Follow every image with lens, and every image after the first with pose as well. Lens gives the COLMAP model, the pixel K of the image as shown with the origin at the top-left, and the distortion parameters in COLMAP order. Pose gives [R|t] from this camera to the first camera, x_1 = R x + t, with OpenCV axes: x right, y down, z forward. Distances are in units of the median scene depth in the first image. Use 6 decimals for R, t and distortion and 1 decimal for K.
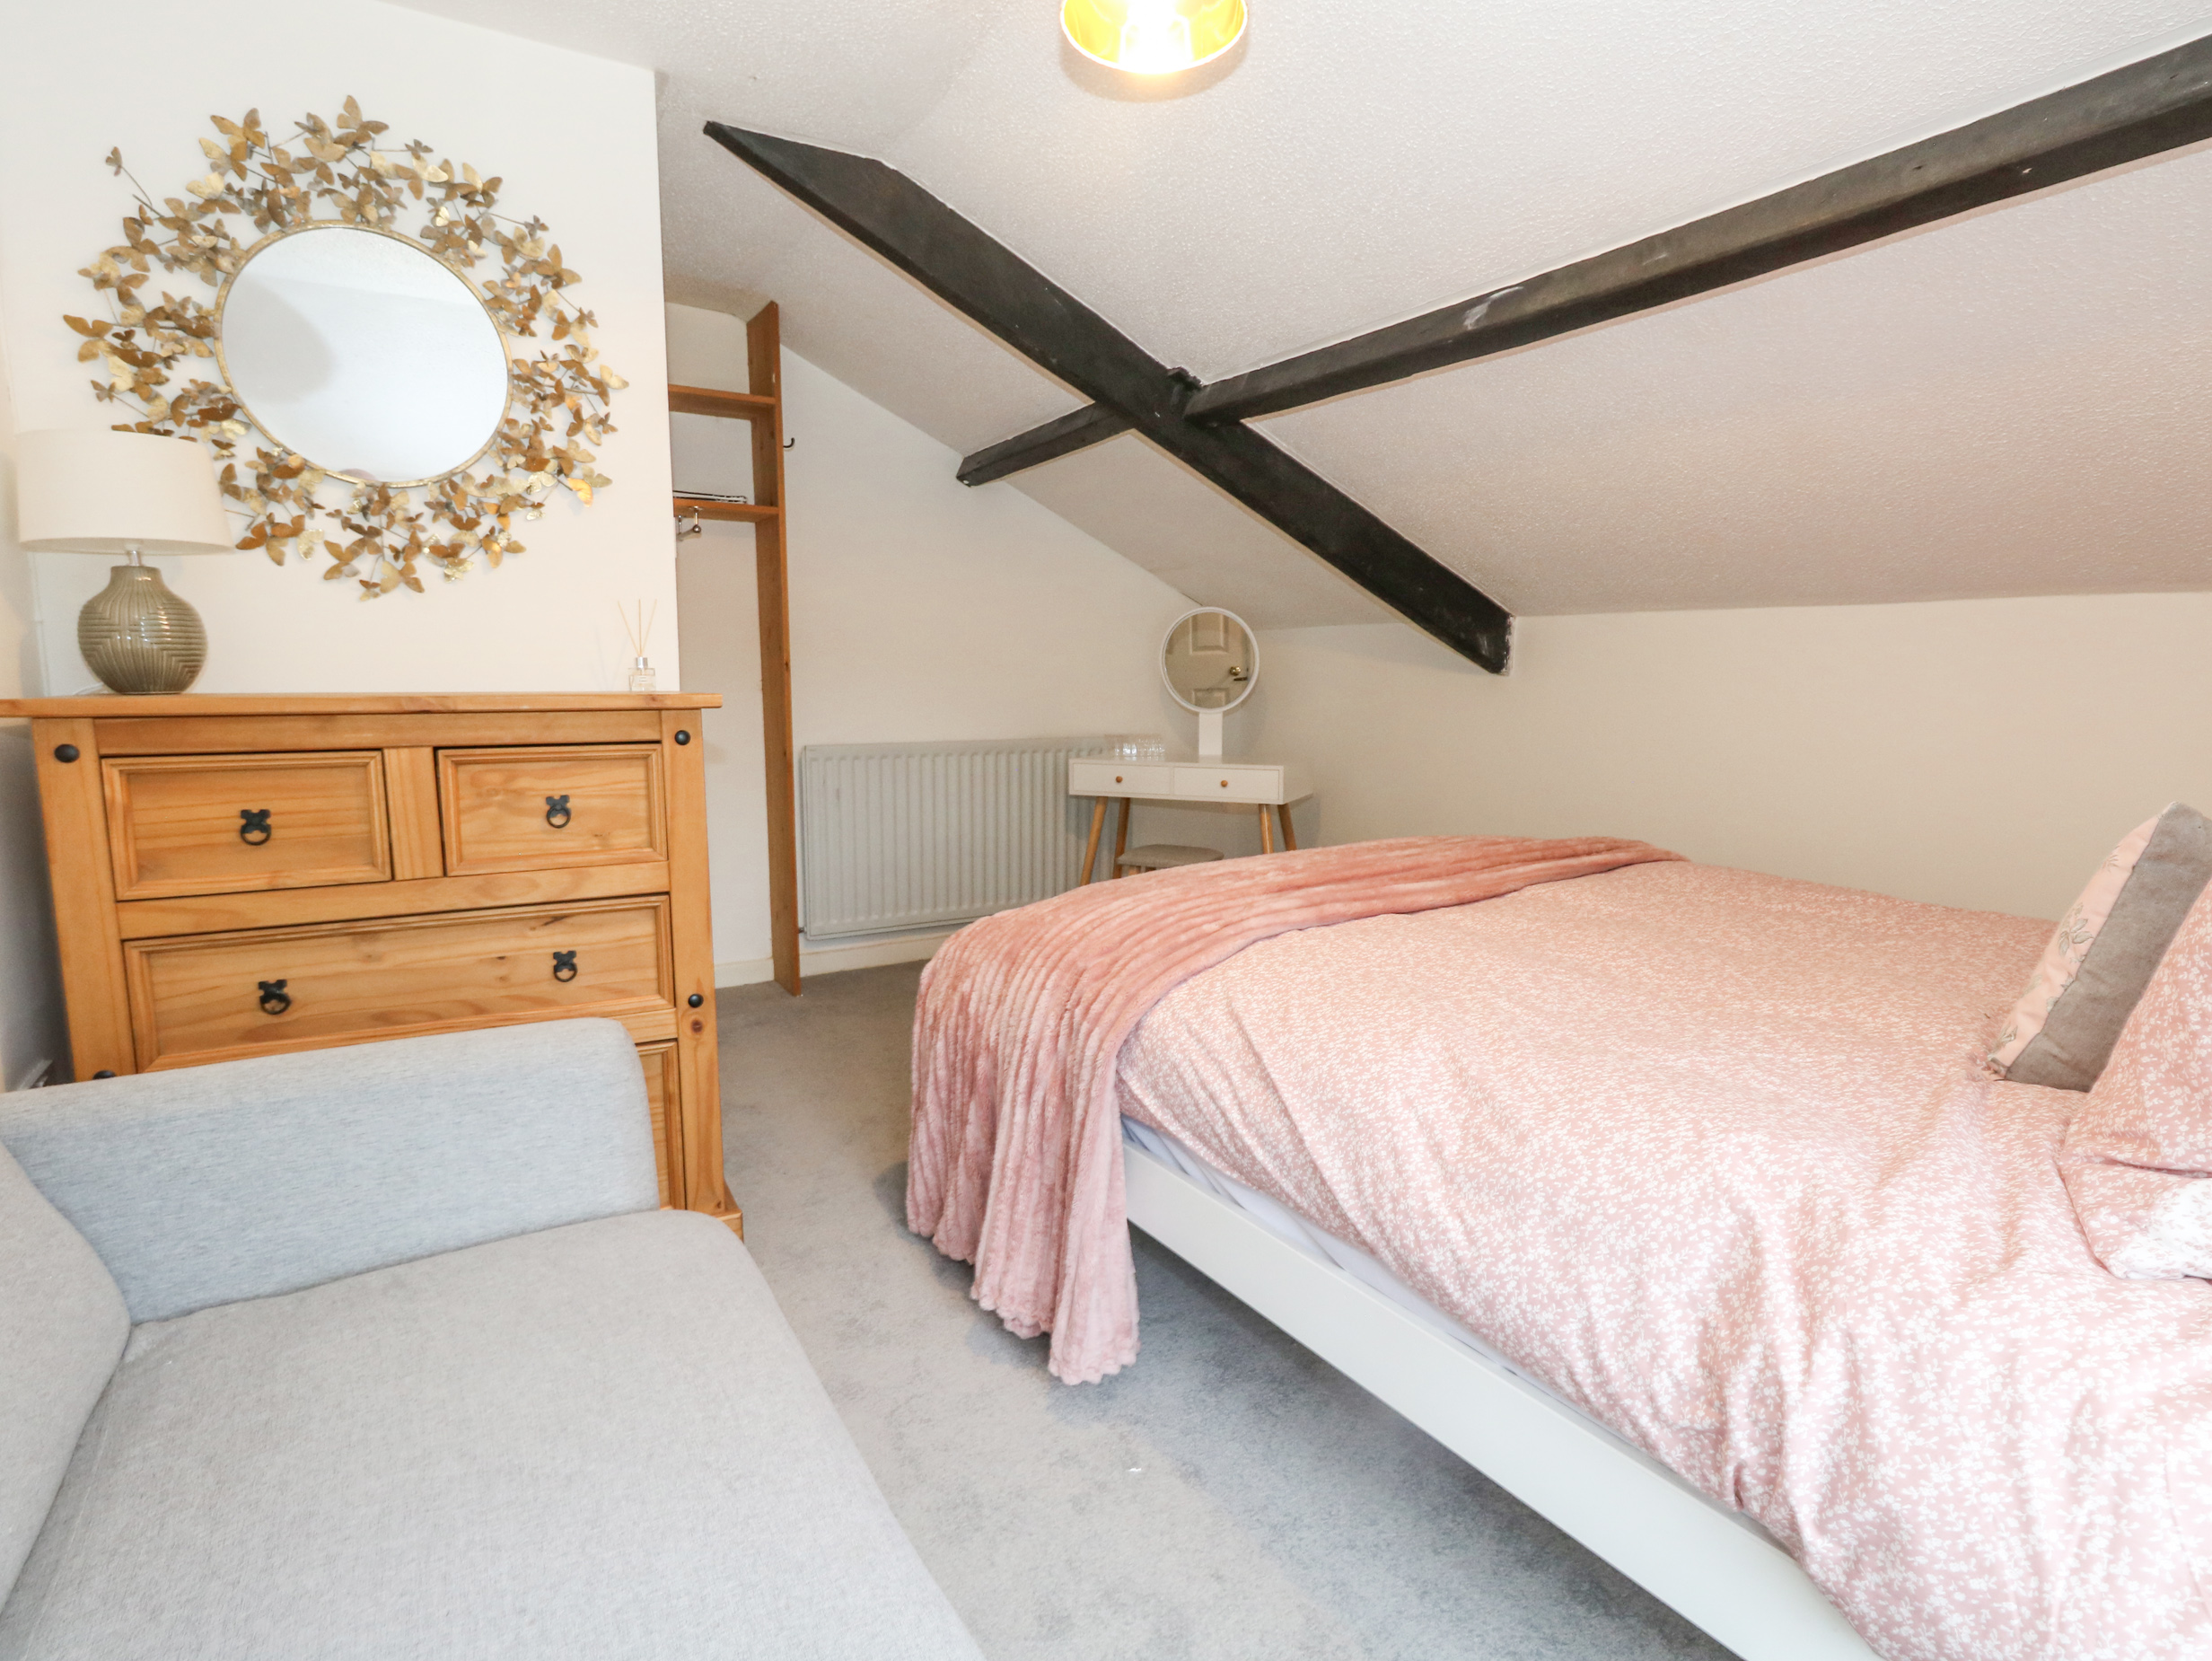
lens RADIAL K [[1140.9, 0, 1106.7], [0, 1140.9, 823.3], [0, 0, 1]] dist [-0.000680, -0.002469]
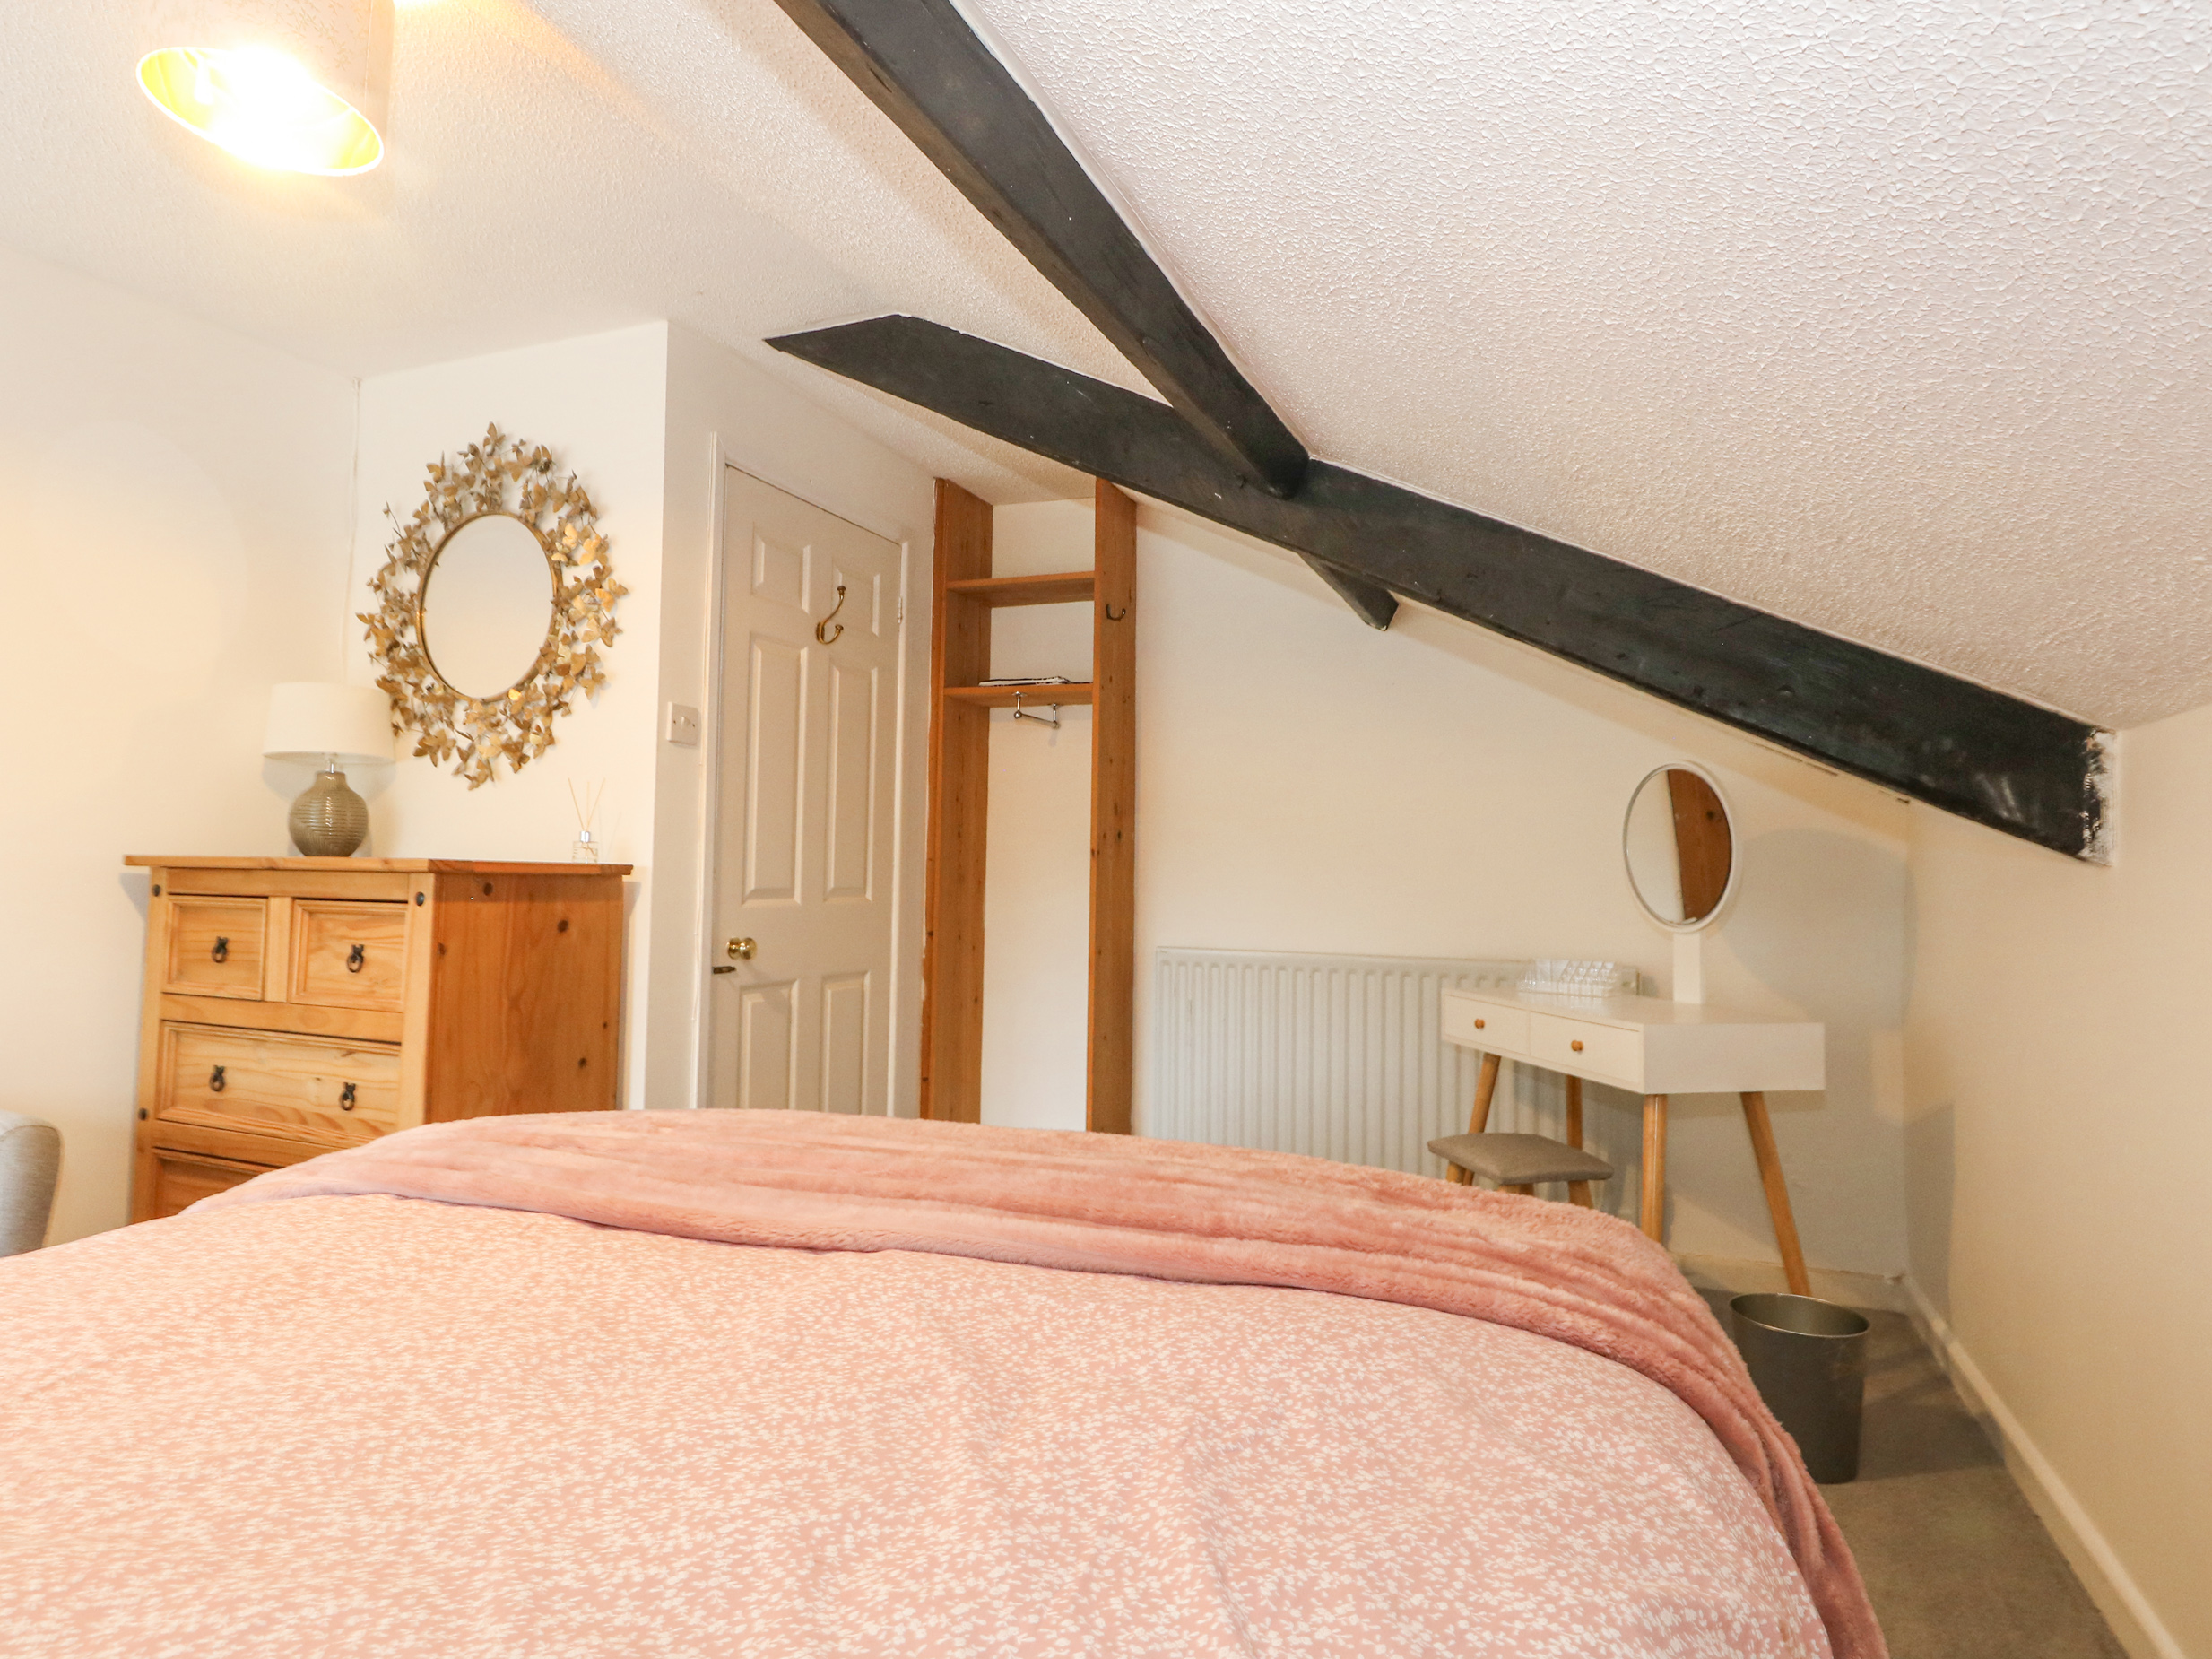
lens RADIAL K [[1217.6, 0, 1113.8], [0, 1217.6, 829.1], [0, 0, 1]] dist [0.018142, 0.001254]
pose [[0.601267, -0.022304, -0.798737, 0.926310], [-0.122270, 0.985270, -0.119554, -0.080402], [0.789638, 0.169546, 0.589683, 0.807074]]
